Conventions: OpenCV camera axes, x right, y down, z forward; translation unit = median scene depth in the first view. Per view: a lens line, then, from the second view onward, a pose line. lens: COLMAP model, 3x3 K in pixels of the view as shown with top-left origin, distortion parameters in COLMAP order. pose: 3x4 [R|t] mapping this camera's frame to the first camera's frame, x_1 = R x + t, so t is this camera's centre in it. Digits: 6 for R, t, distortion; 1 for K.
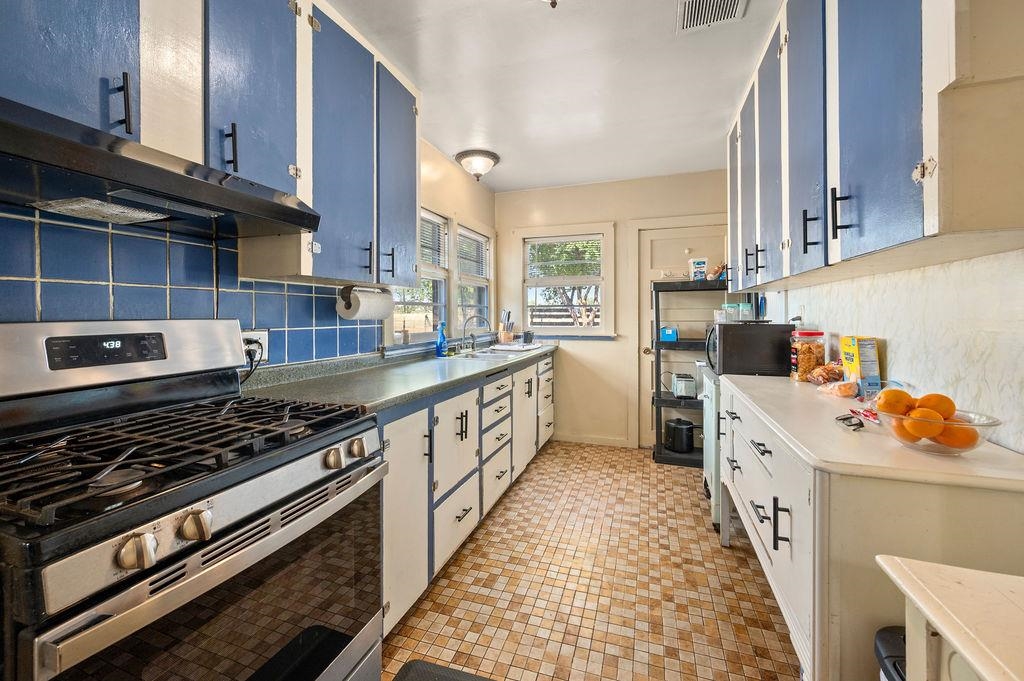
lens RADIAL K [[410.5, 0, 512.3], [0, 410.5, 313.6], [0, 0, 1]] dist [0.000426, 0.000441]
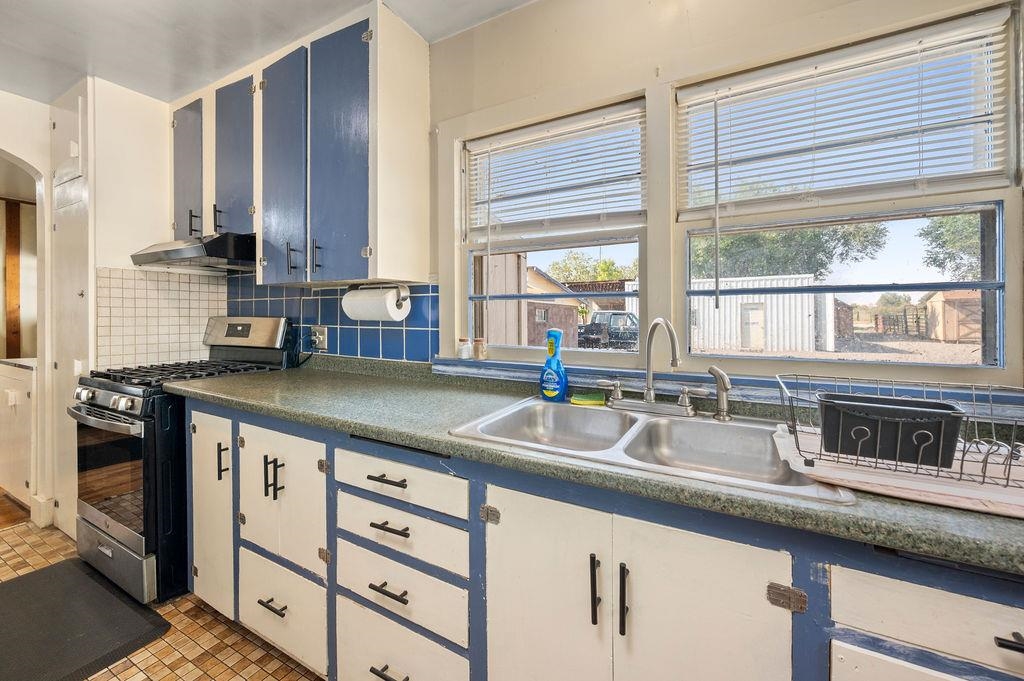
lens RADIAL K [[410.5, 0, 510.4], [0, 410.5, 316.0], [0, 0, 1]] dist [0.000426, 0.000441]
pose [[-0.189230, 0.006273, -0.981913, 0.501587], [0.001764, 0.999980, 0.006049, 0.000384], [0.981931, -0.000588, -0.189237, 1.604784]]
